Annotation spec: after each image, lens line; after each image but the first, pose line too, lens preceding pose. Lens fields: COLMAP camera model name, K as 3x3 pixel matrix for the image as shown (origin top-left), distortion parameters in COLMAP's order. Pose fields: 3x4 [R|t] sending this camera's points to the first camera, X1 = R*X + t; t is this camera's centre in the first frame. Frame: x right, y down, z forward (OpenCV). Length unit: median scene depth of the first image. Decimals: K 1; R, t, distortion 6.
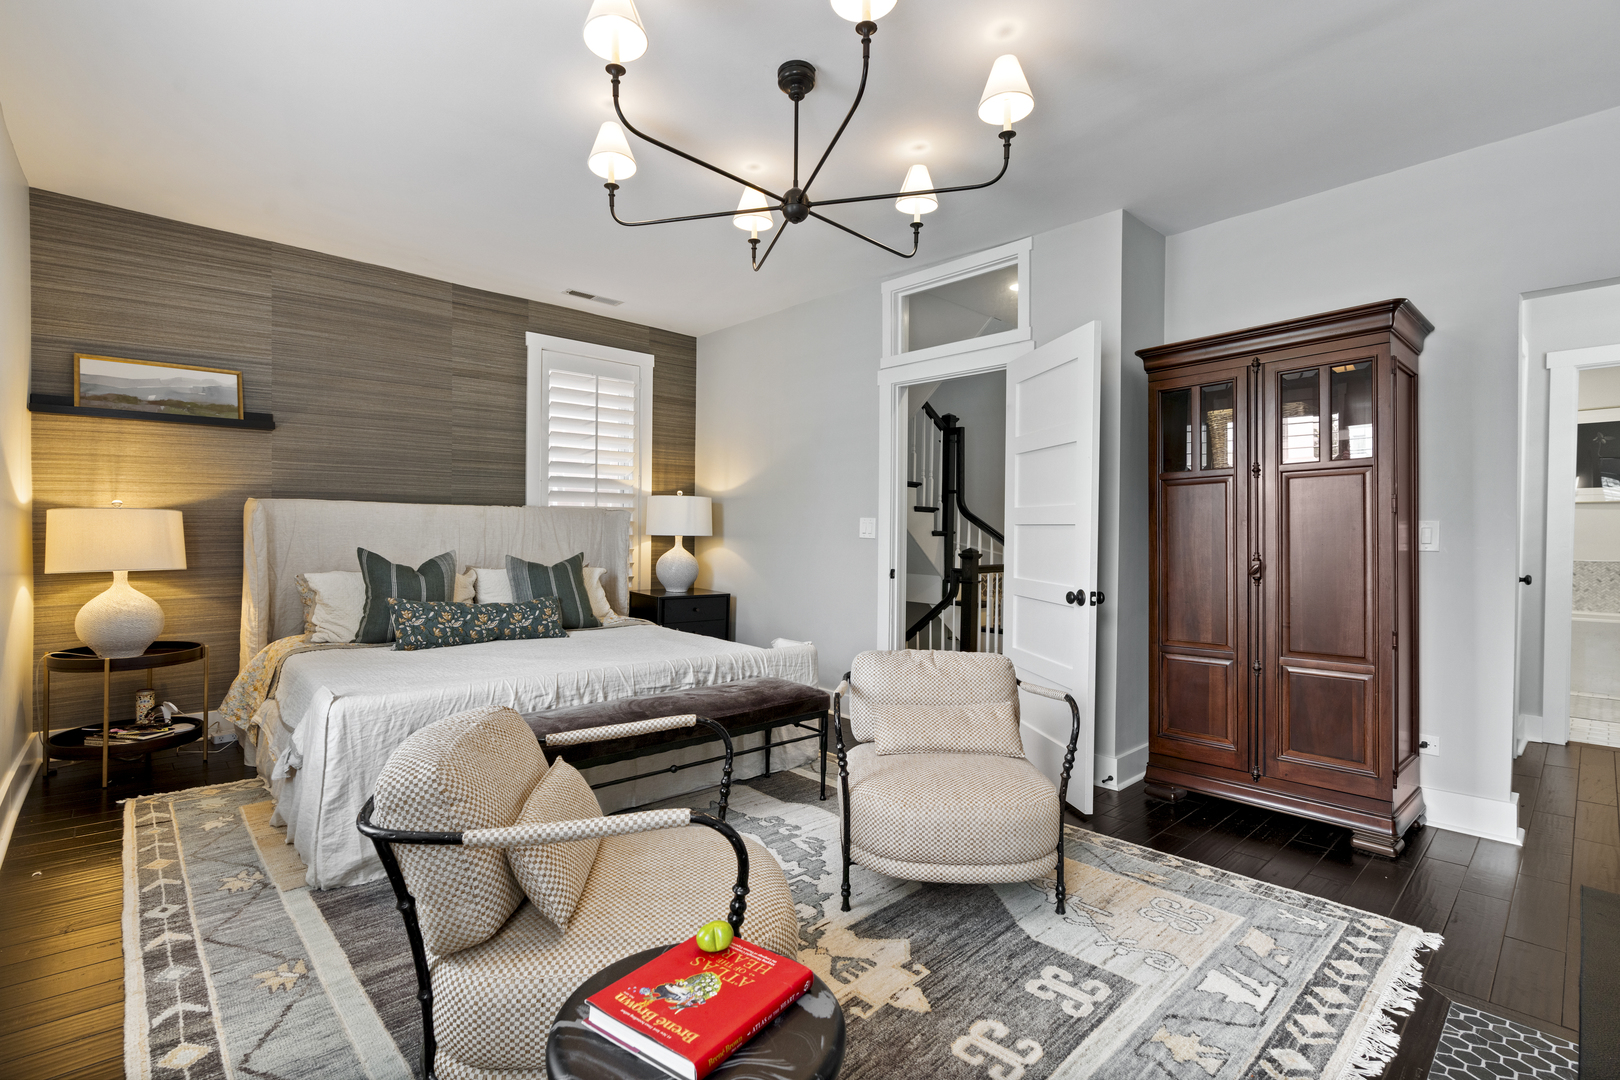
lens RADIAL K [[733.2, 0, 803.7], [0, 733.2, 534.3], [0, 0, 1]] dist [-0.005182, 0.000633]
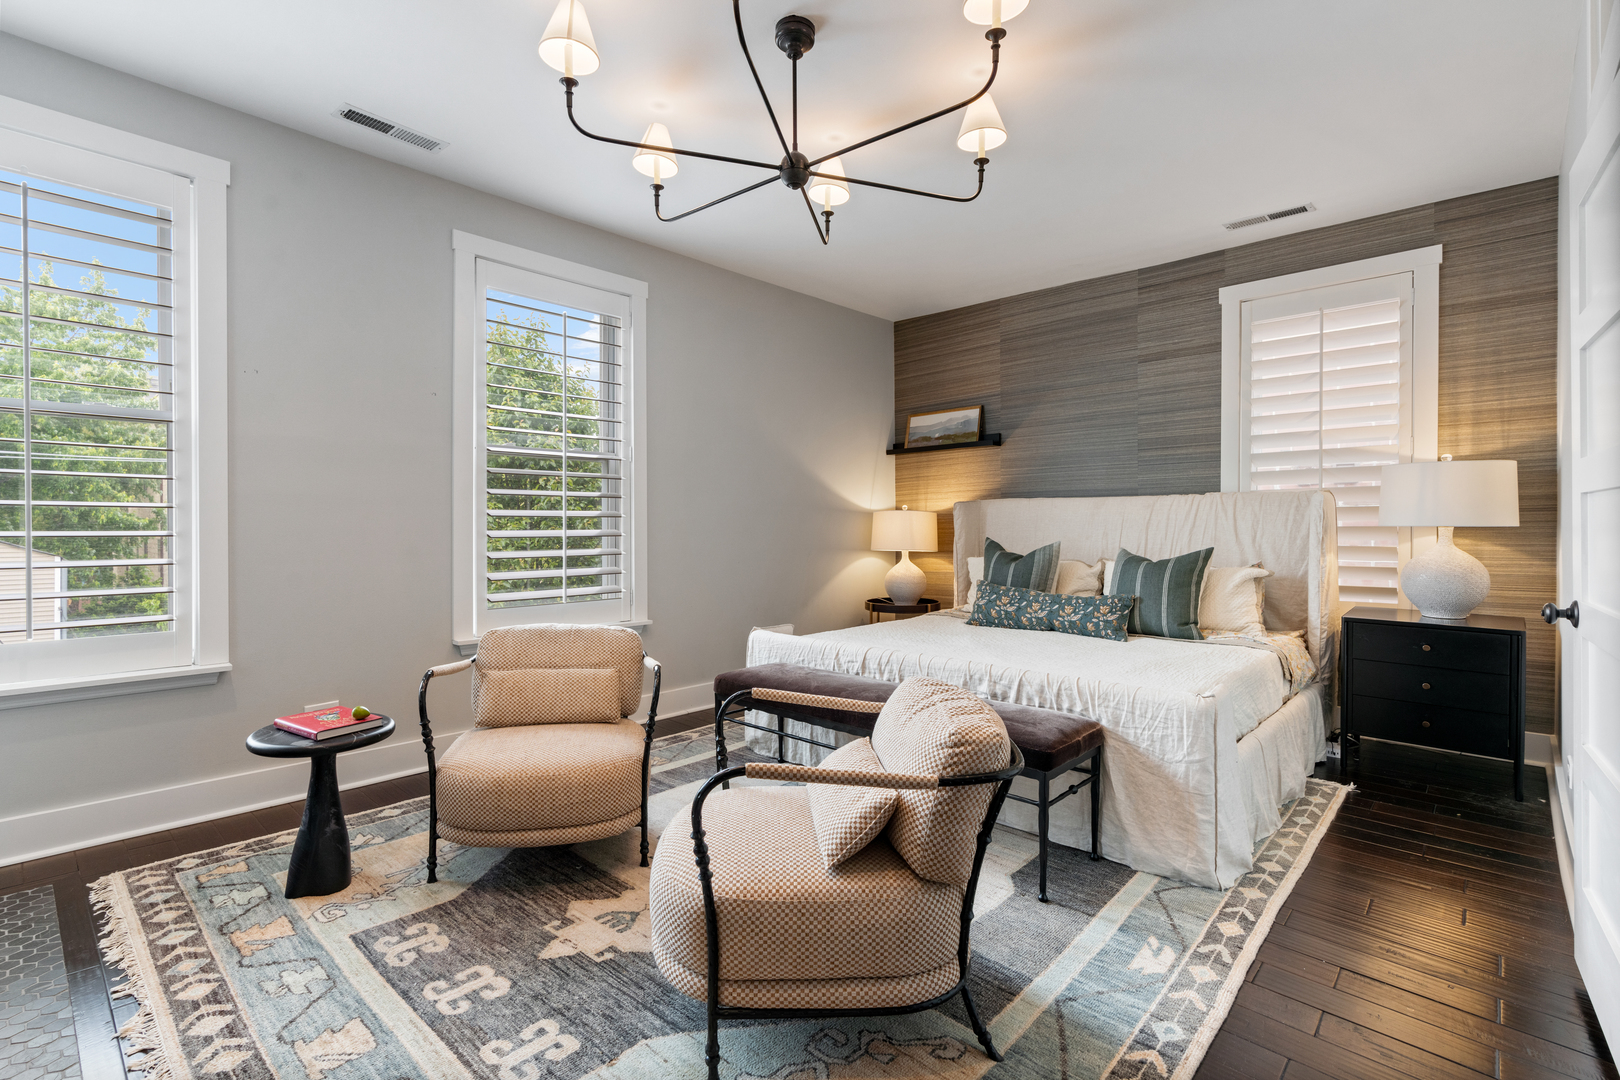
lens RADIAL K [[753.0, 0, 803.4], [0, 753.0, 533.8], [0, 0, 1]] dist [-0.013159, 0.000660]
pose [[0.081916, 0.000025, -0.996639, 0.624314], [-0.001381, 0.999999, -0.000089, 0.013145], [0.996638, 0.001384, 0.081916, 0.622822]]
